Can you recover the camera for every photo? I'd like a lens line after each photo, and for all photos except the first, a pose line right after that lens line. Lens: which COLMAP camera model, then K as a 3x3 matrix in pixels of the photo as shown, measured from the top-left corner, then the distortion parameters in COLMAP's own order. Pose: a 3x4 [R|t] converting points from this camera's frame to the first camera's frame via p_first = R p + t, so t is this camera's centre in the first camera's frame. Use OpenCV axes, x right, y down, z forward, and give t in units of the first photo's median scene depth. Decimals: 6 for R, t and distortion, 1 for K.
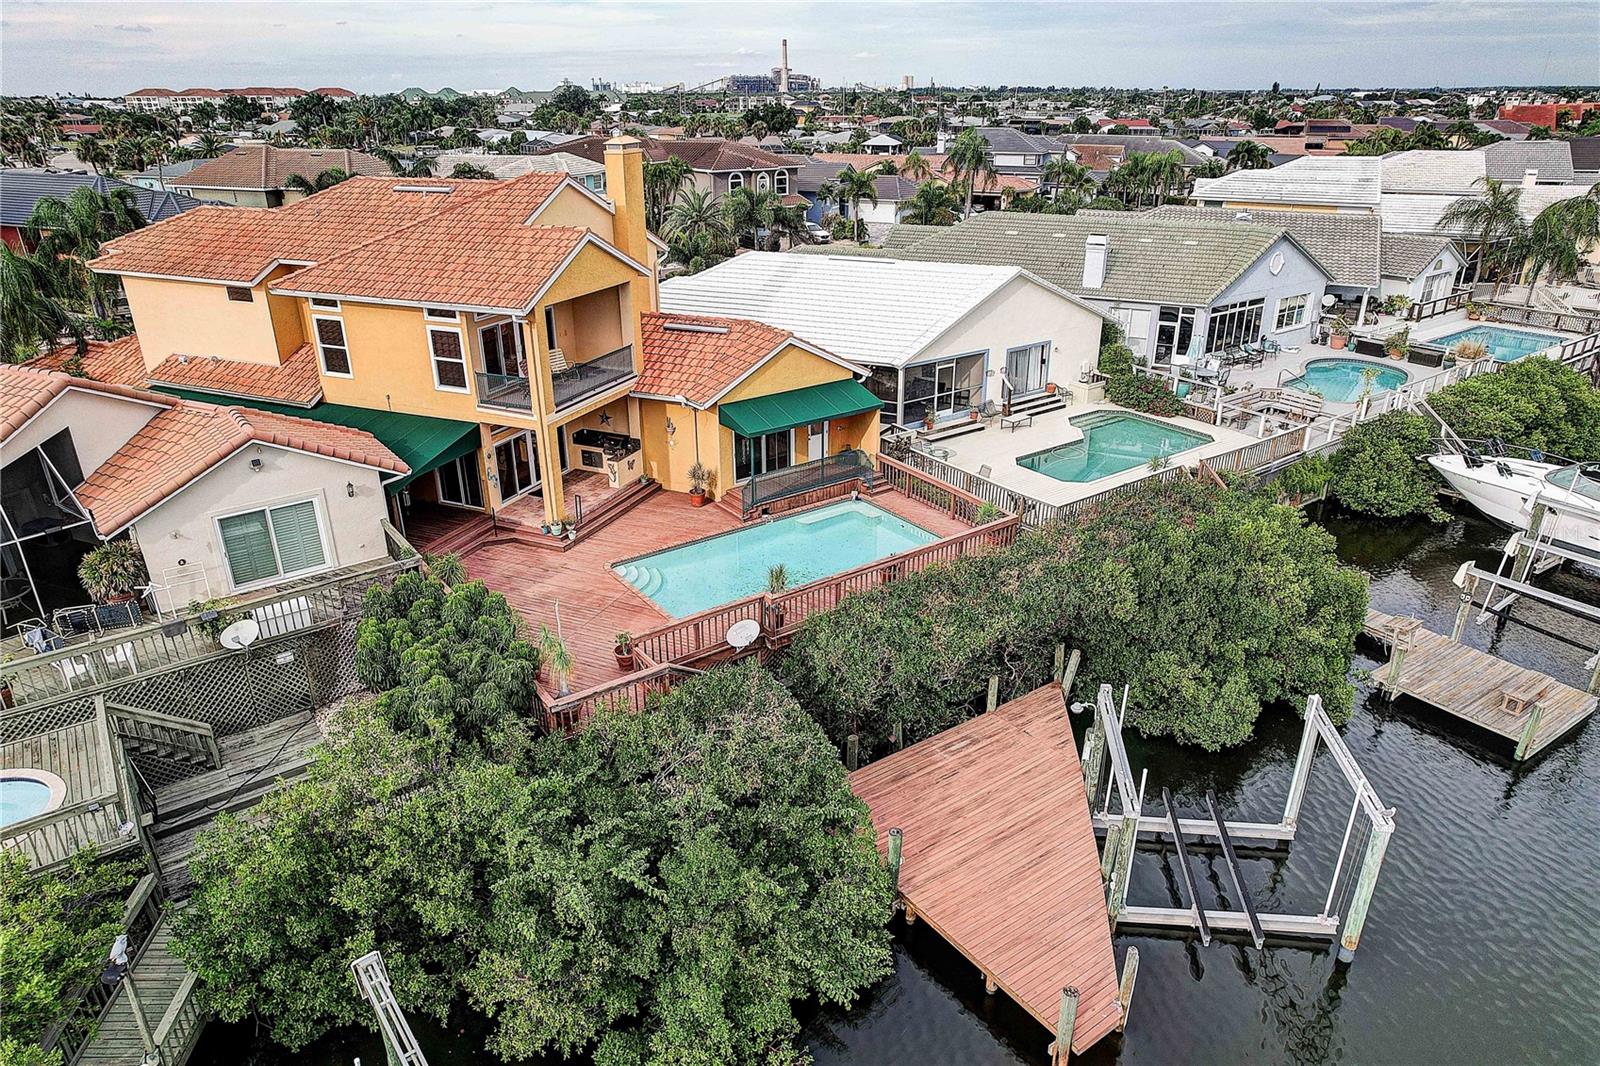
lens RADIAL K [[1023.0, 0, 800.0], [0, 1023.0, 533.0], [0, 0, 1]] dist [-0.063815, 0.048396]
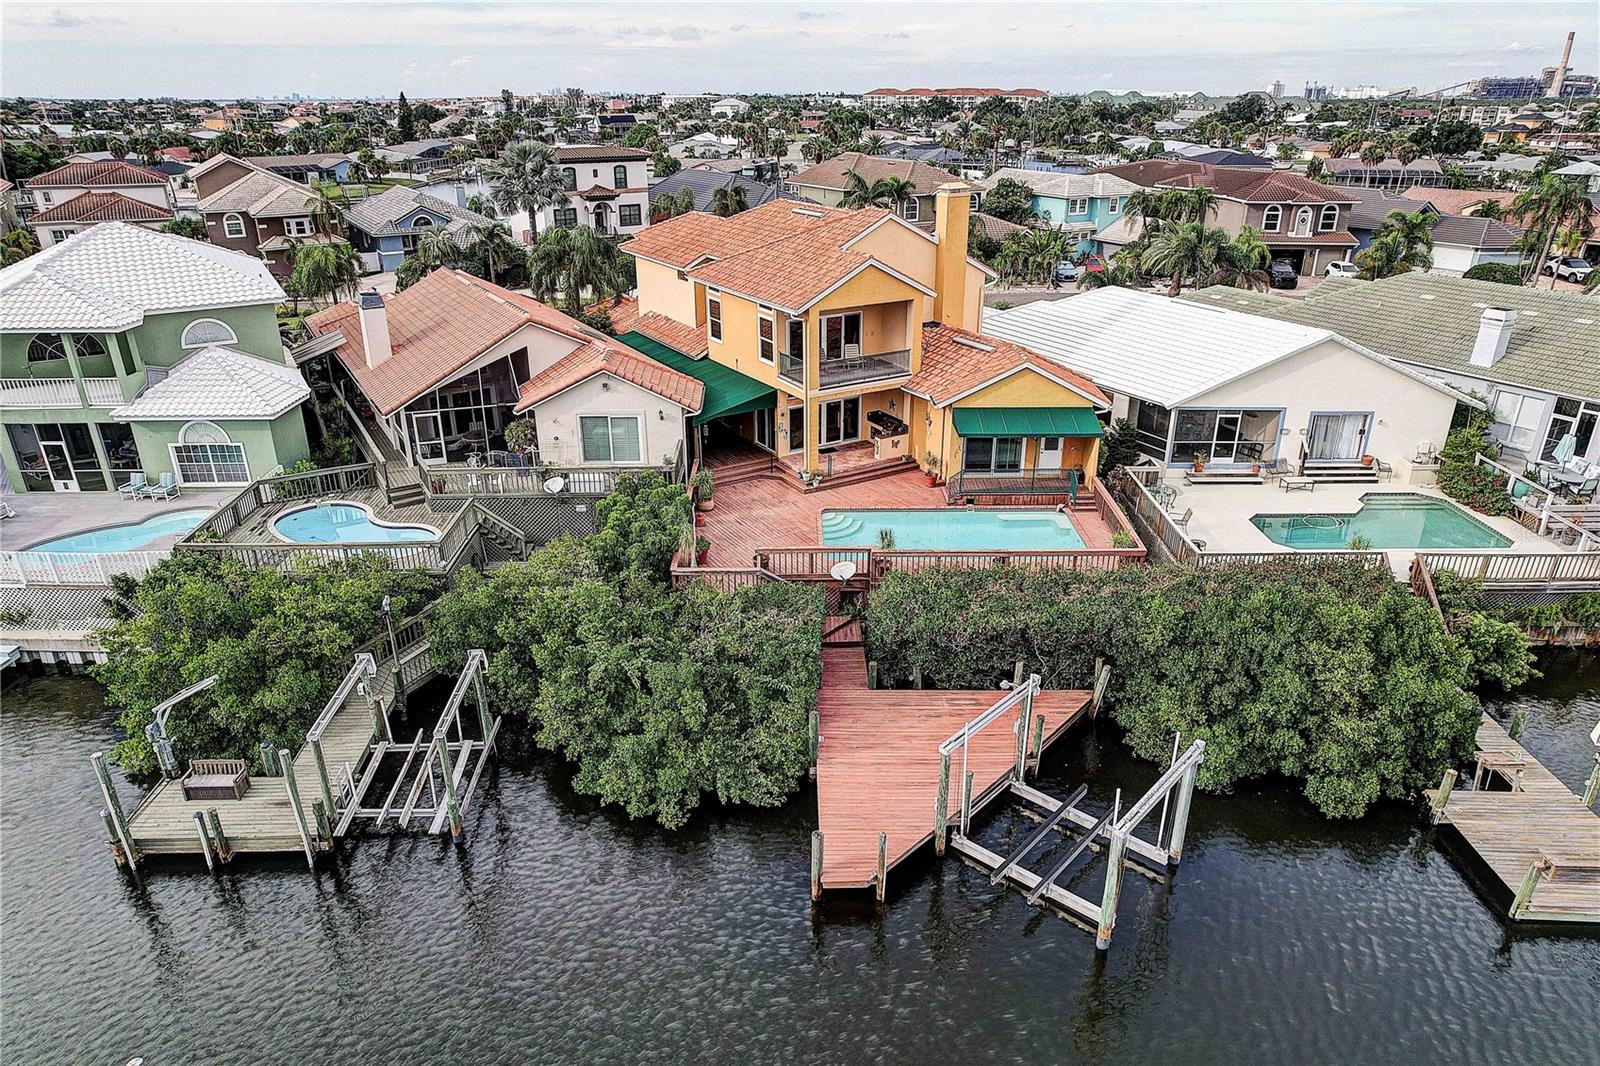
lens RADIAL K [[1023.0, 0, 800.0], [0, 1023.0, 533.0], [0, 0, 1]] dist [-0.063815, 0.048396]
pose [[0.813406, 0.233692, -0.532691, 0.430561], [-0.234187, 0.969820, 0.067863, -0.018600], [0.532473, 0.069549, 0.843585, -0.110648]]
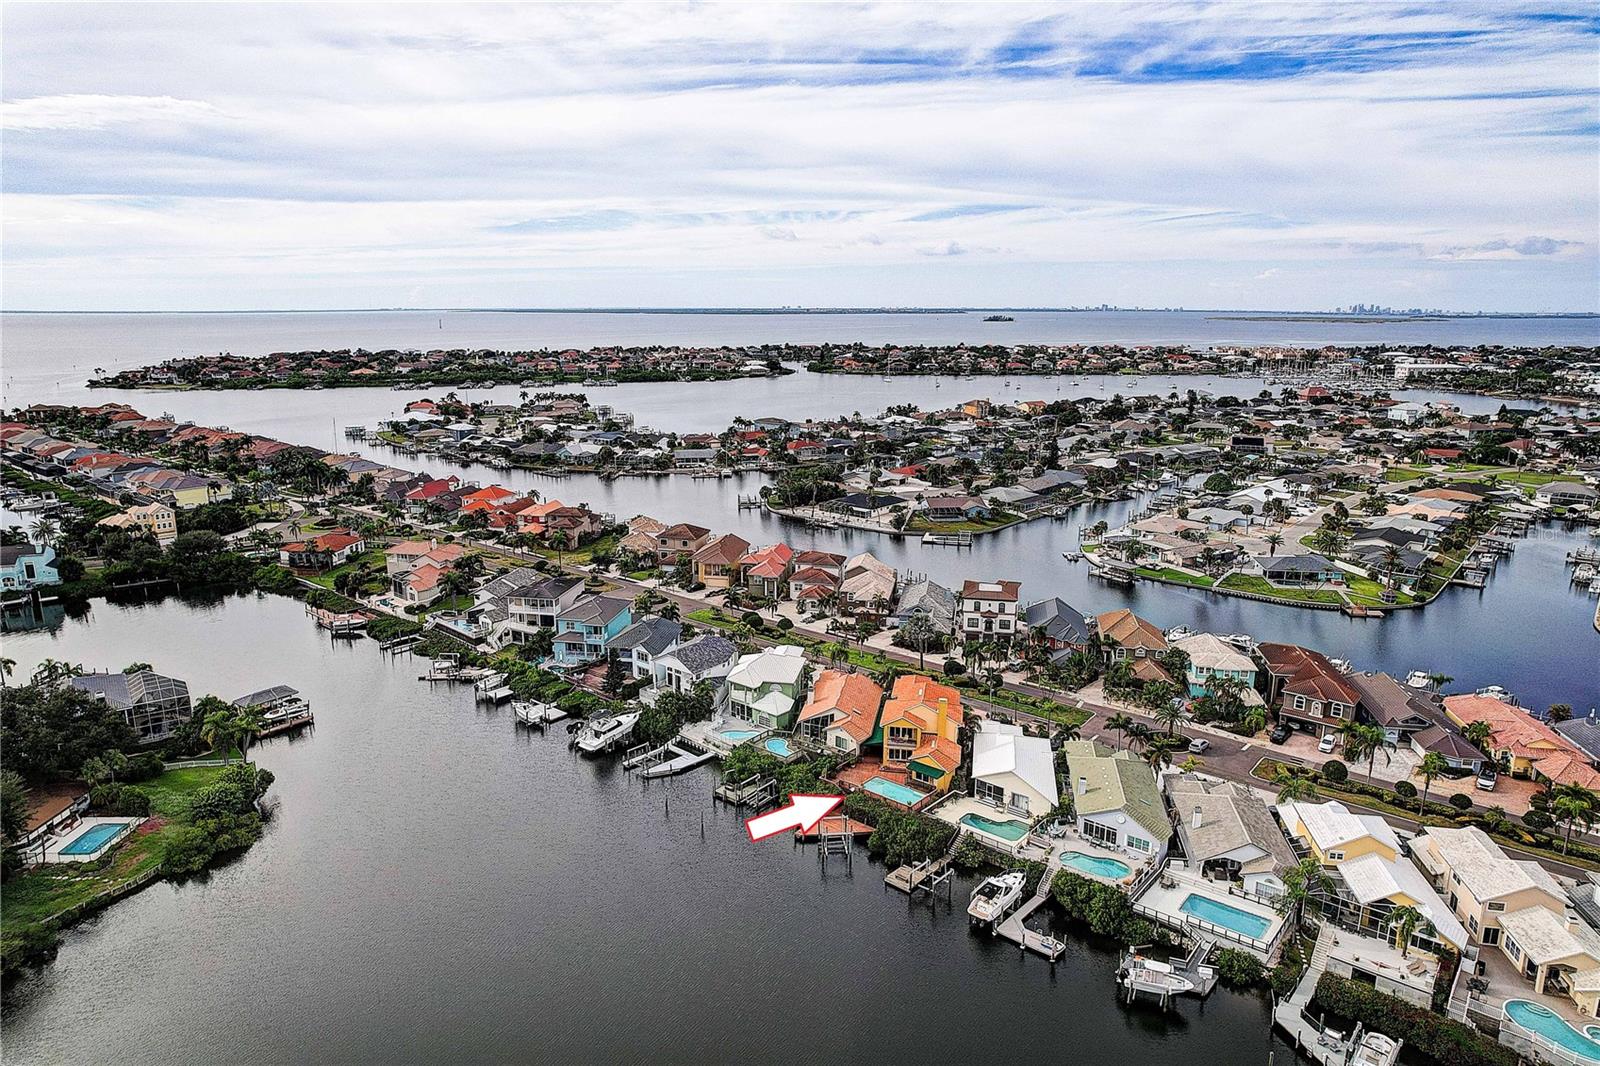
lens RADIAL K [[1023.0, 0, 800.0], [0, 1023.0, 533.0], [0, 0, 1]] dist [-0.063815, 0.048396]
pose [[0.220038, 0.218122, -0.950792, 3.678584], [-0.387142, 0.914161, 0.120124, -1.314106], [0.895379, 0.341660, 0.285594, -1.039084]]
